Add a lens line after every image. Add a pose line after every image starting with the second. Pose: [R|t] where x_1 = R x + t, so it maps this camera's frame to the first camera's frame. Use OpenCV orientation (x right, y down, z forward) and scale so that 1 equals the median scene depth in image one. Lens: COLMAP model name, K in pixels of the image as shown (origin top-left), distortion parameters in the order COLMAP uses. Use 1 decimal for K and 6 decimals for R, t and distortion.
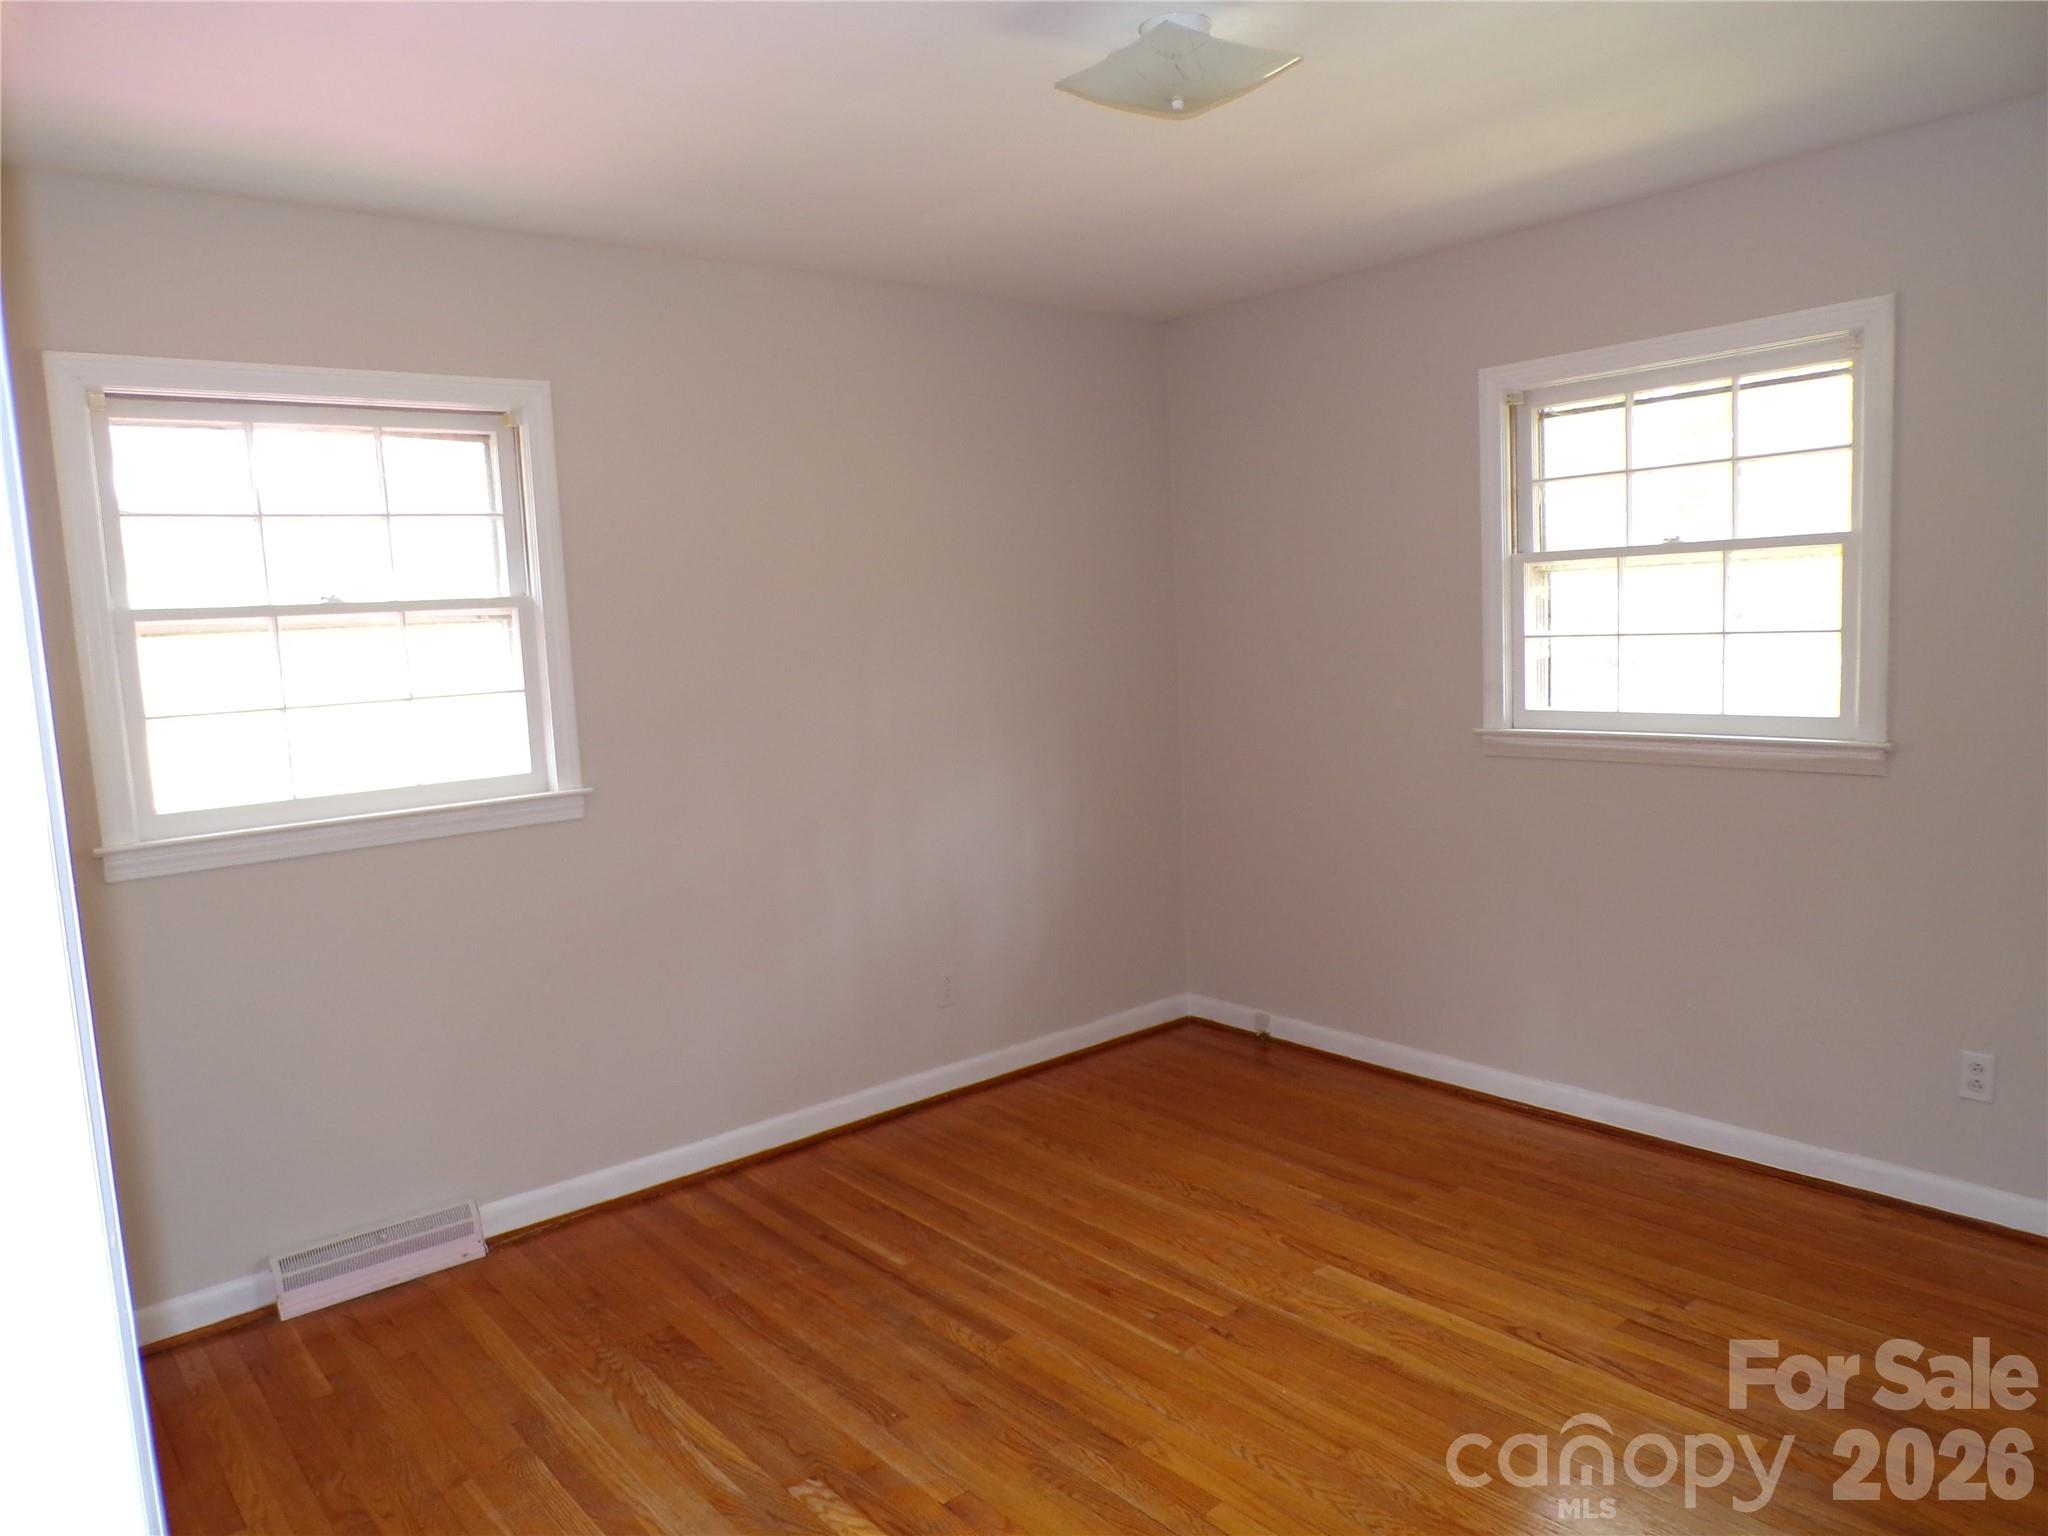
lens RADIAL K [[1466.9, 0, 1024.0], [0, 1466.9, 768.0], [0, 0, 1]] dist [-0.002112, -0.001212]
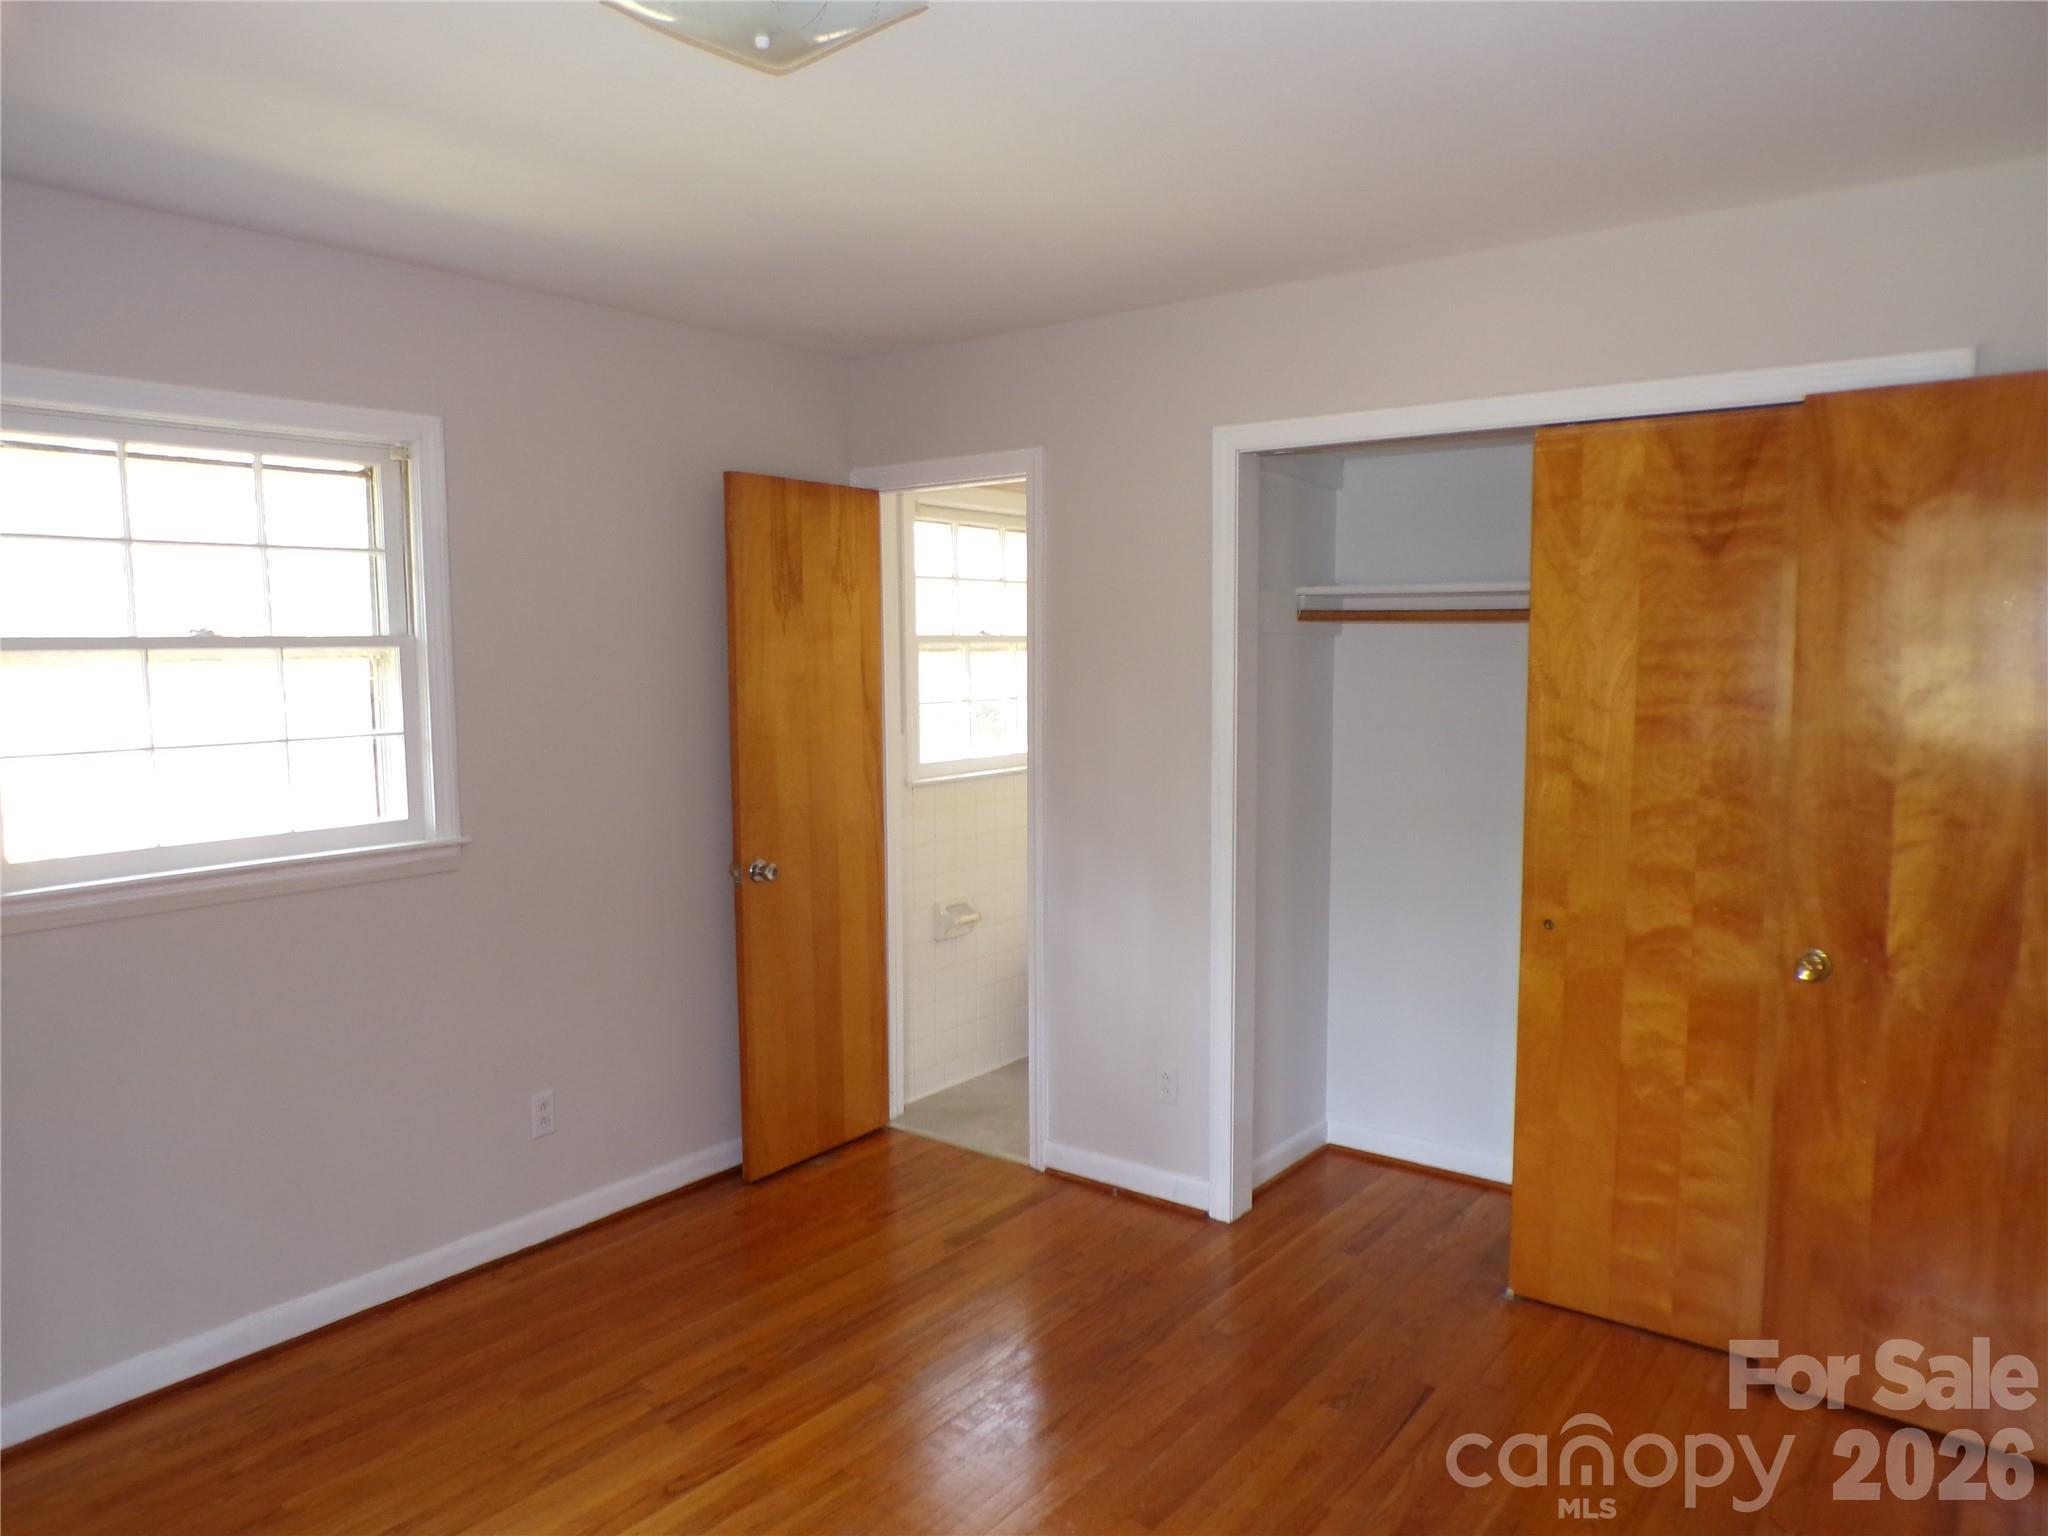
lens RADIAL K [[1406.4, 0, 1024.0], [0, 1406.4, 768.0], [0, 0, 1]] dist [-0.003486, -0.002316]
pose [[-0.204555, -0.037948, 0.978119, -0.474177], [0.133181, 0.988877, 0.066218, -0.076451], [-0.969753, 0.143812, -0.197225, 0.782987]]
